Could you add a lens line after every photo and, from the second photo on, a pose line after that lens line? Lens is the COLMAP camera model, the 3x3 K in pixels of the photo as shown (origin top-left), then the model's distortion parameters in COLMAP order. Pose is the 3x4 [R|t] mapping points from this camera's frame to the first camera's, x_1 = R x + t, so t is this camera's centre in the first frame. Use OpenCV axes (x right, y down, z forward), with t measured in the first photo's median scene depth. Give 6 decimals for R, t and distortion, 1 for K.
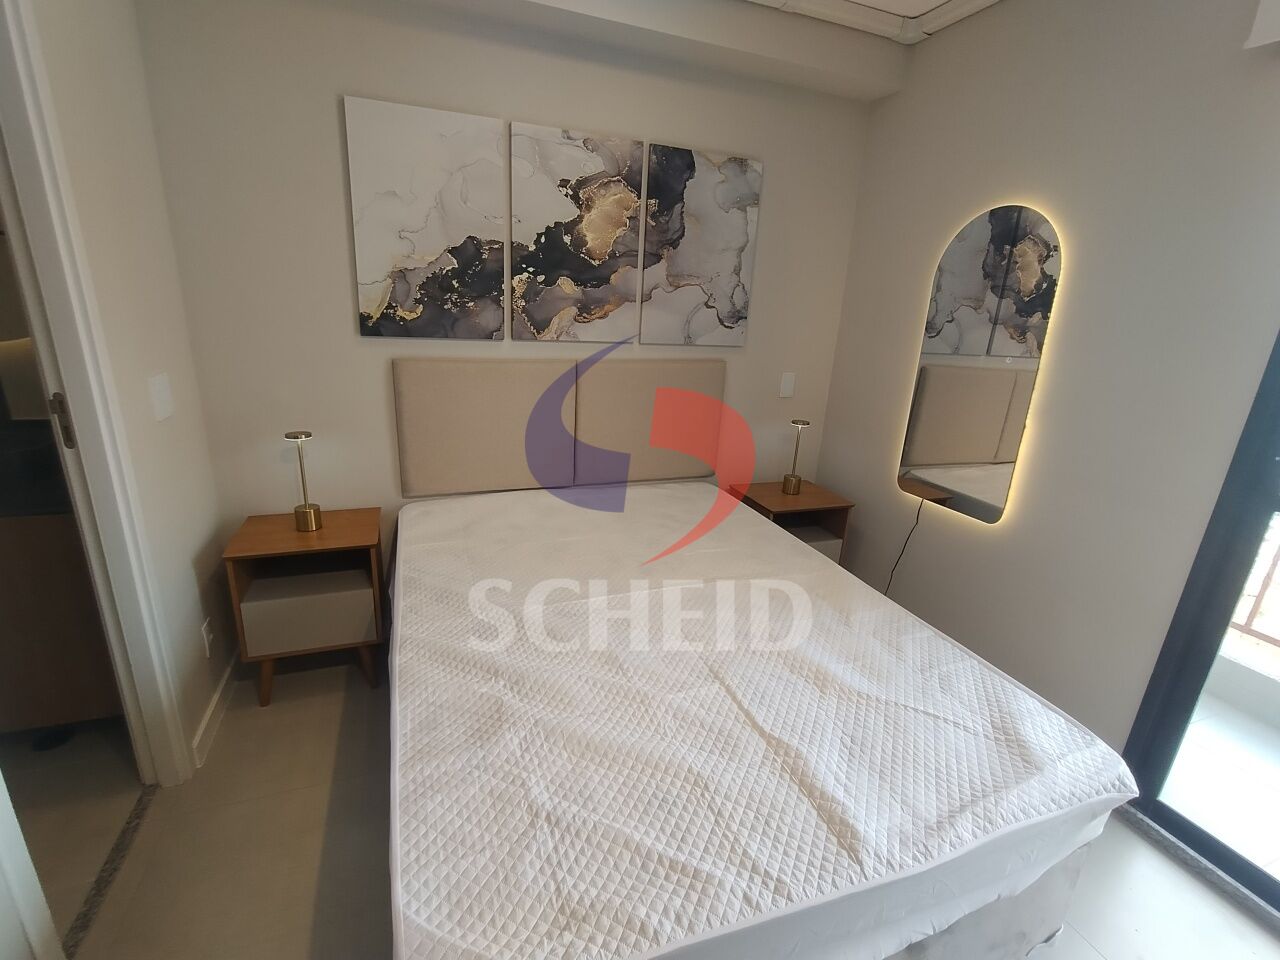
lens RADIAL K [[583.8, 0, 635.9], [0, 583.8, 484.6], [0, 0, 1]] dist [-0.007362, -0.000484]
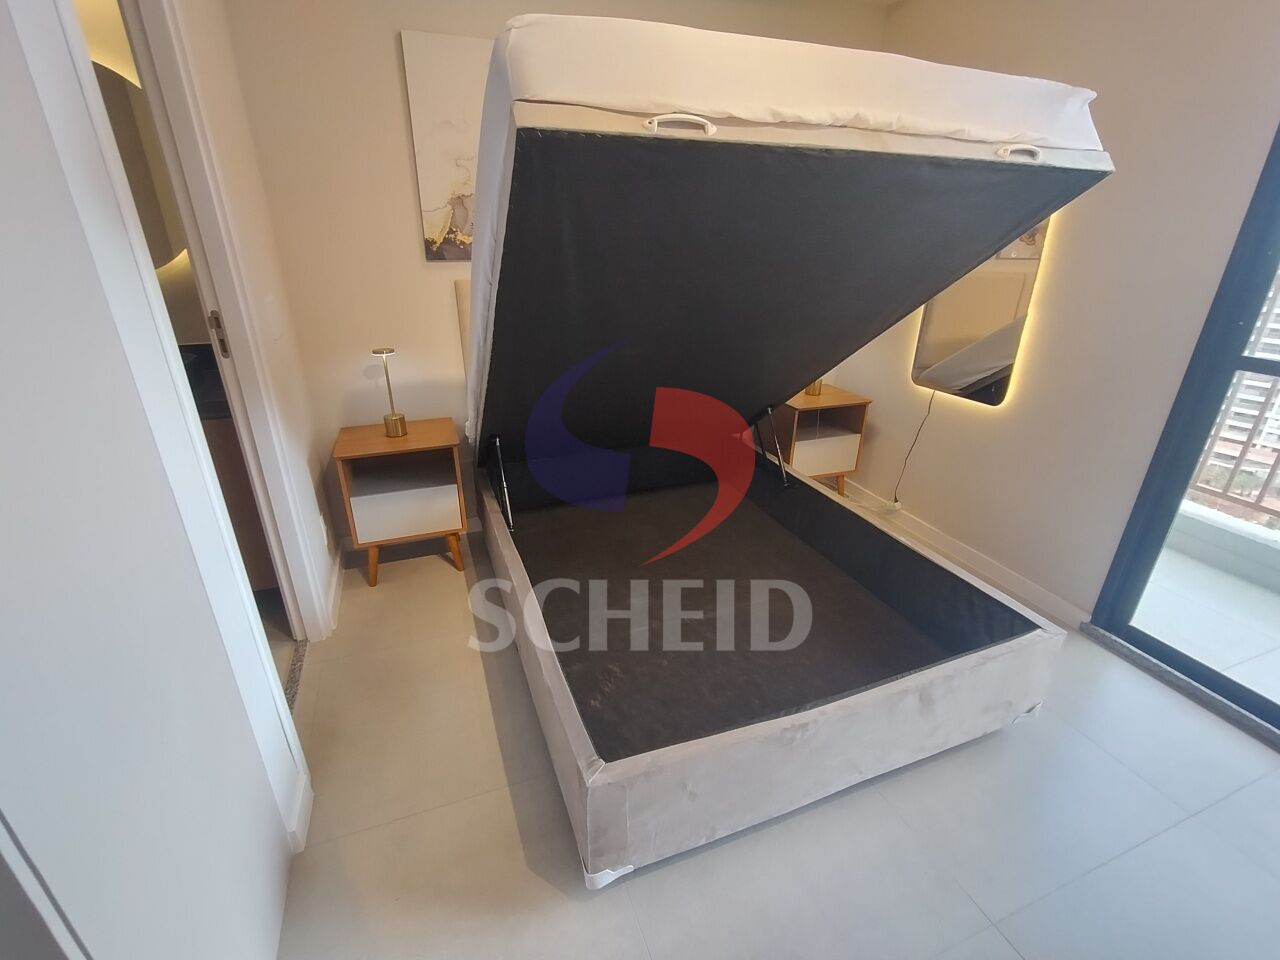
lens RADIAL K [[583.8, 0, 636.7], [0, 583.8, 484.6], [0, 0, 1]] dist [-0.007362, -0.000484]
pose [[0.998969, -0.041867, -0.017580, -0.066476], [0.043479, 0.993584, 0.104406, 0.068202], [0.013096, -0.105063, 0.994379, -0.139041]]
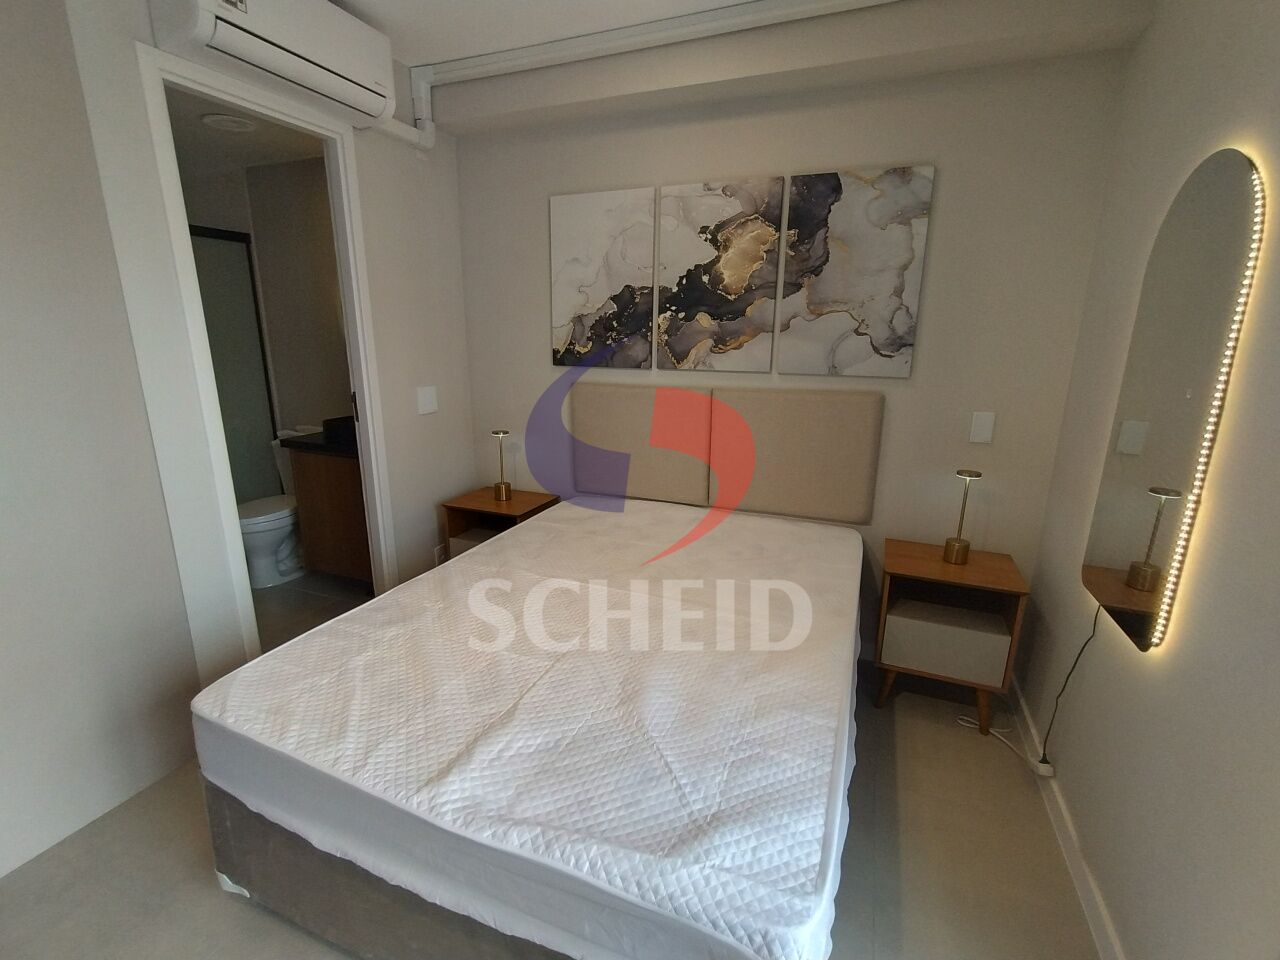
lens RADIAL K [[583.8, 0, 635.1], [0, 583.8, 483.8], [0, 0, 1]] dist [-0.007362, -0.000484]
pose [[0.729481, 0.127514, -0.672010, 0.582974], [-0.178282, 0.983956, -0.006823, -0.008313], [0.660358, 0.124785, 0.740511, 0.146411]]
